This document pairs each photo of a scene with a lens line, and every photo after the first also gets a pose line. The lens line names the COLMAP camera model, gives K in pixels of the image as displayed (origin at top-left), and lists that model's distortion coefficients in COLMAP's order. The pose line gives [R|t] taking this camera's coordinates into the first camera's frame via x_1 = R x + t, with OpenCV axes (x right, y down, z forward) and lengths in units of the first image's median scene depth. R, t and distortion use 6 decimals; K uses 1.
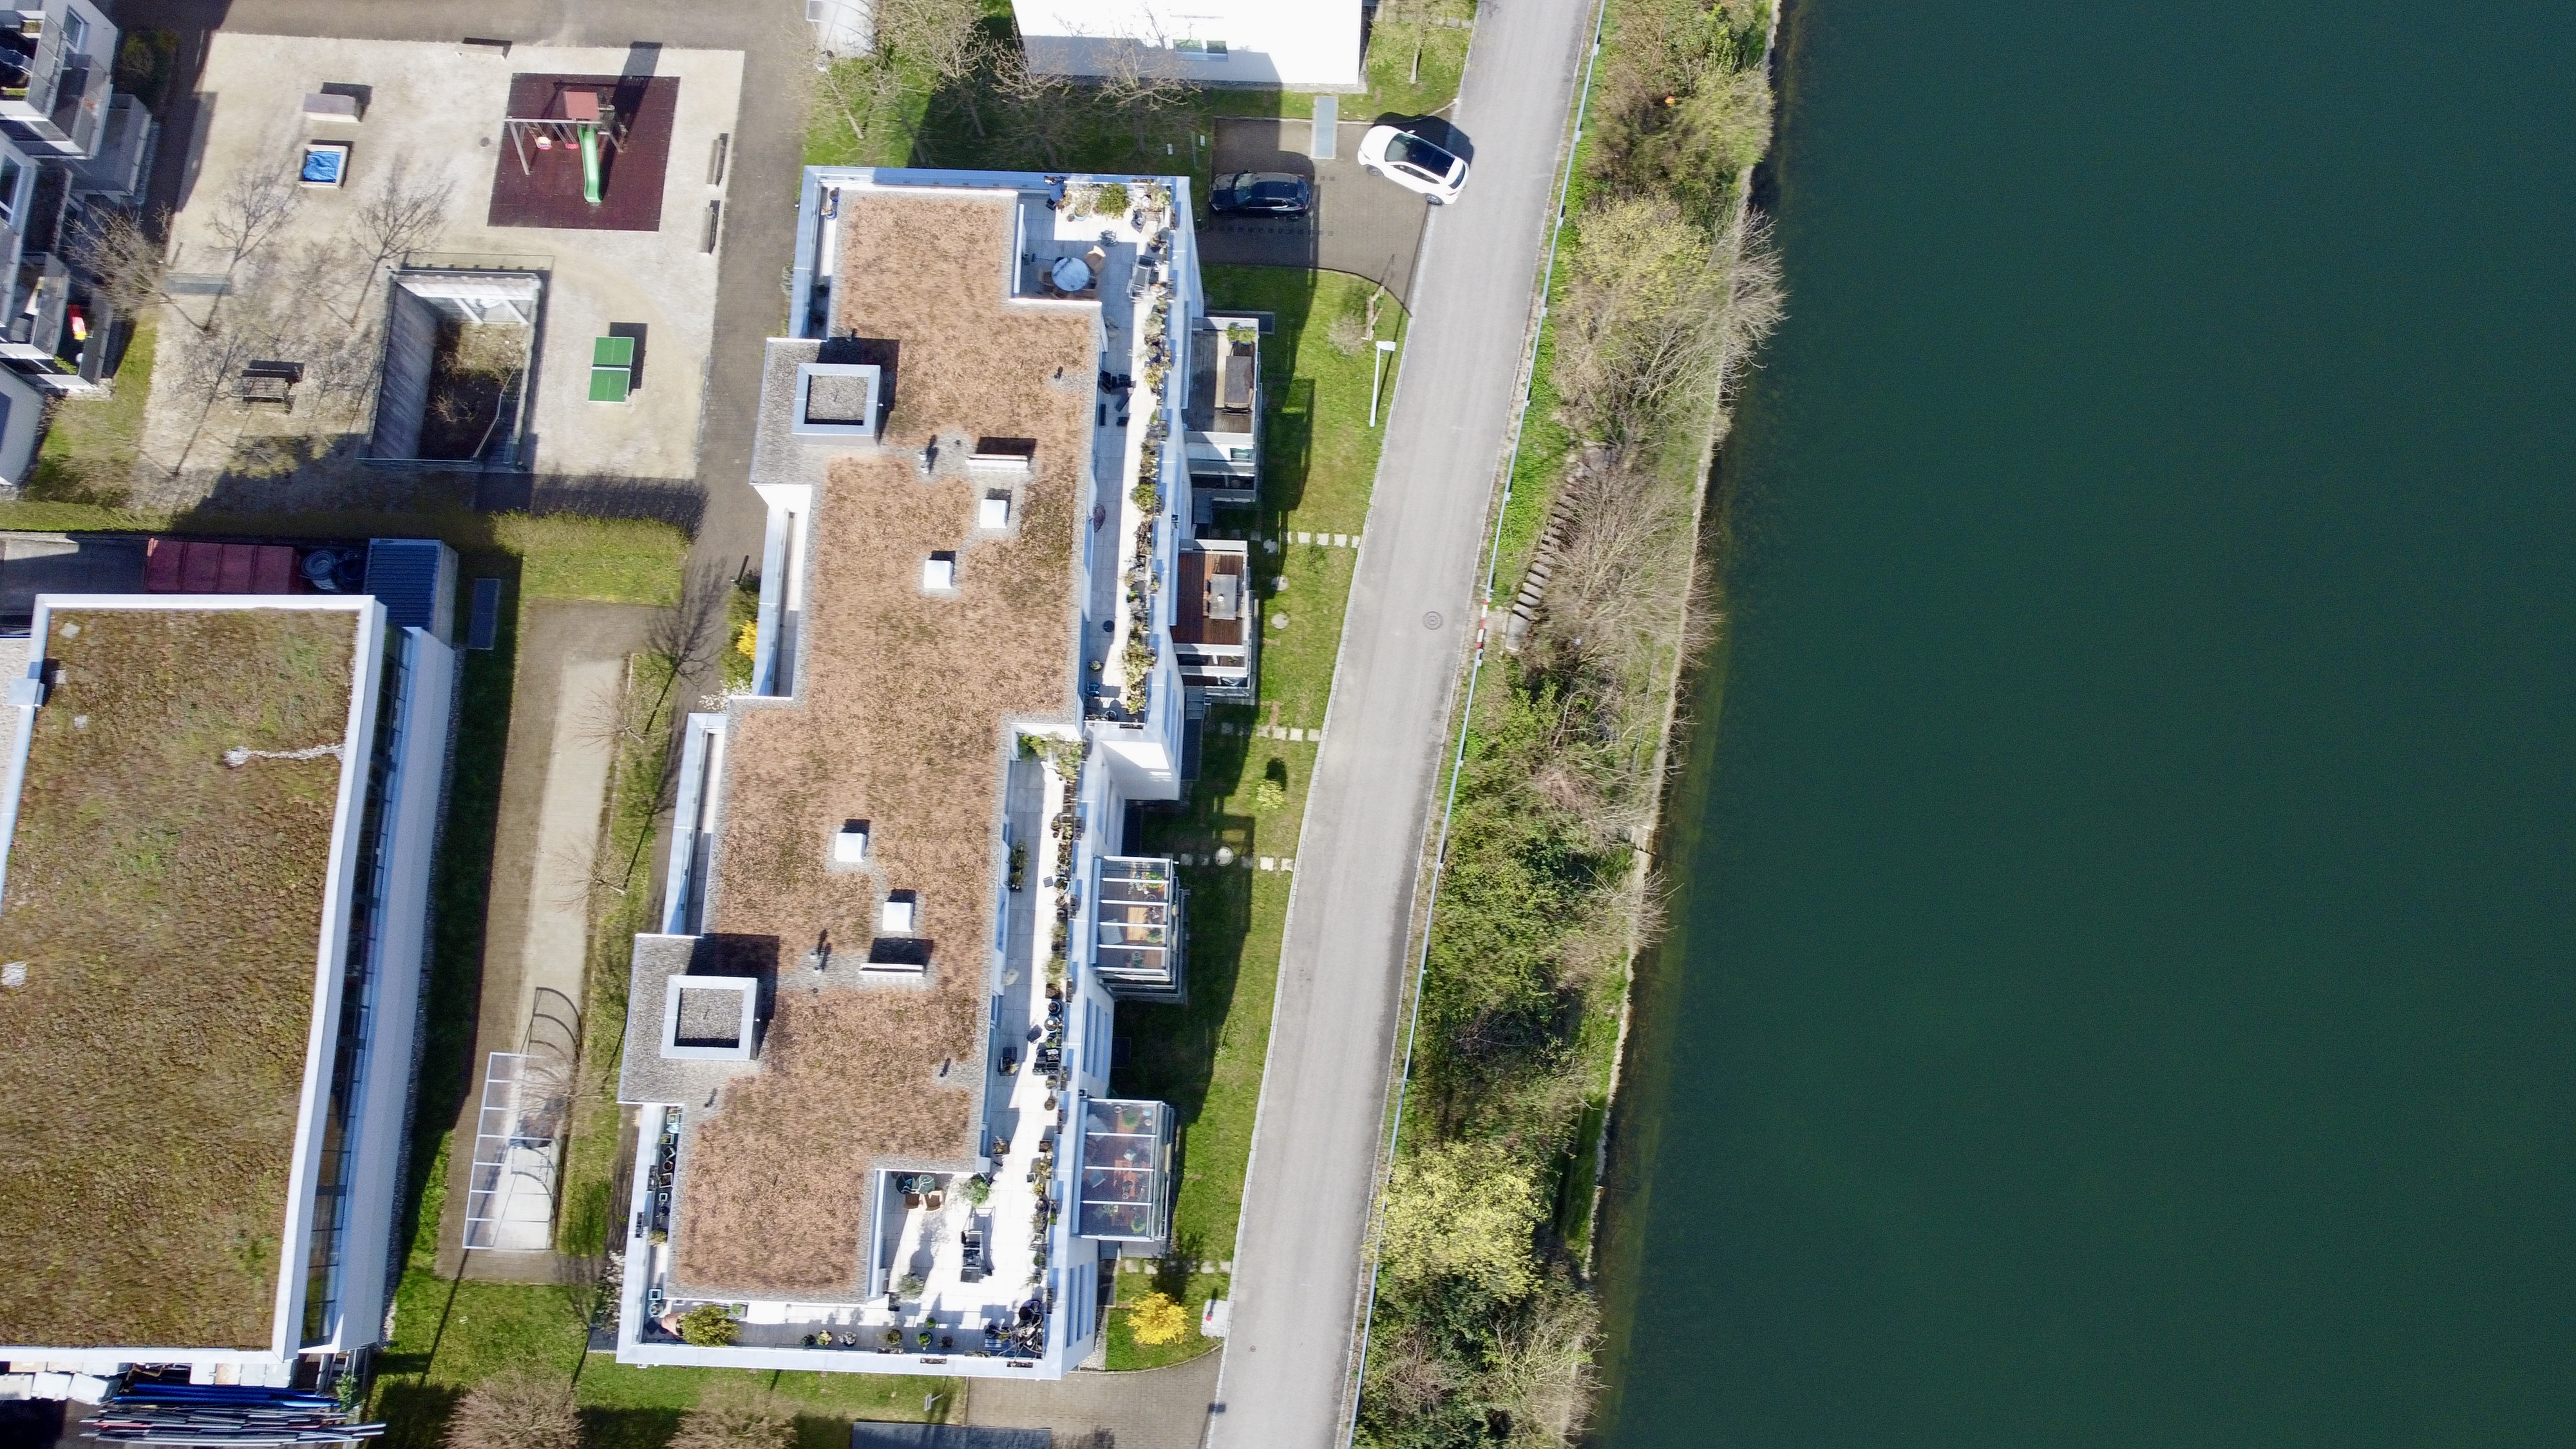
lens RADIAL K [[1898.5, 0, 1288.0], [0, 1898.5, 724.5], [0, 0, 1]] dist [0.002946, 0.000162]
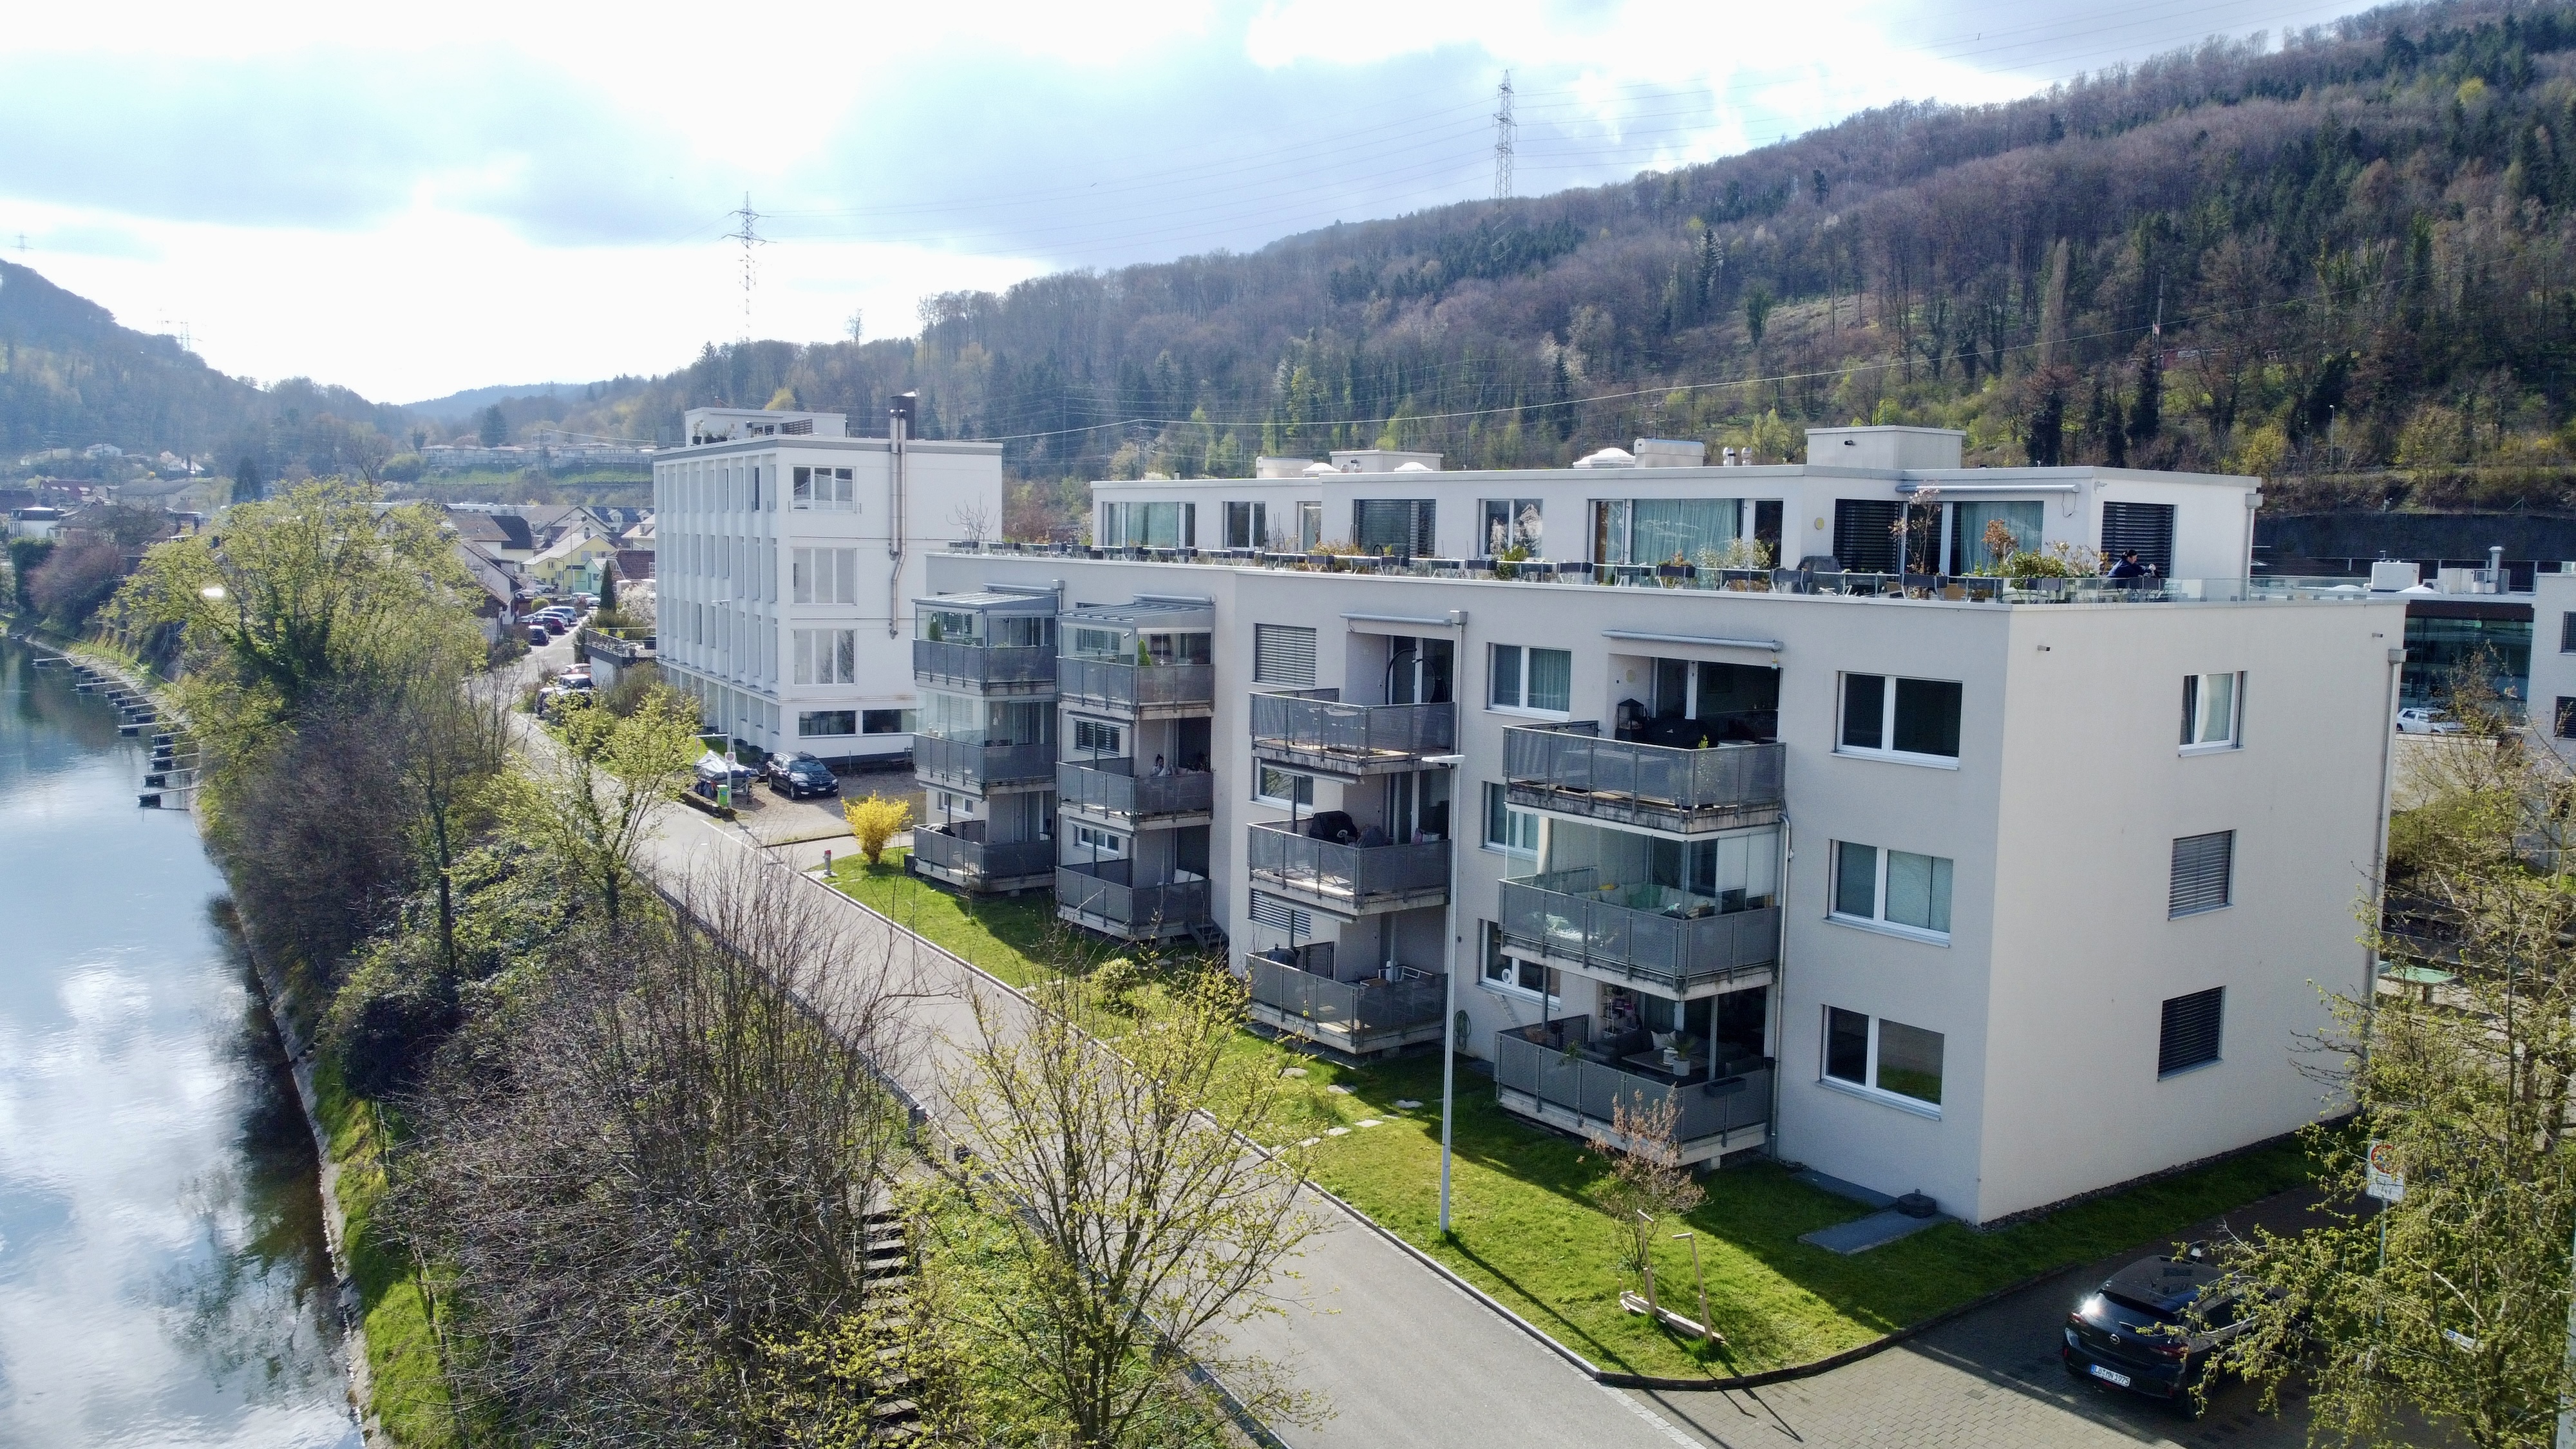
lens RADIAL K [[1949.0, 0, 1283.3], [0, 1949.0, 724.5], [0, 0, 1]] dist [0.003256, -0.003128]
pose [[-0.779330, 0.045788, -0.624938, 0.334891], [-0.614230, 0.141471, 0.776342, -0.491039], [0.123958, 0.988883, -0.082128, 0.973465]]
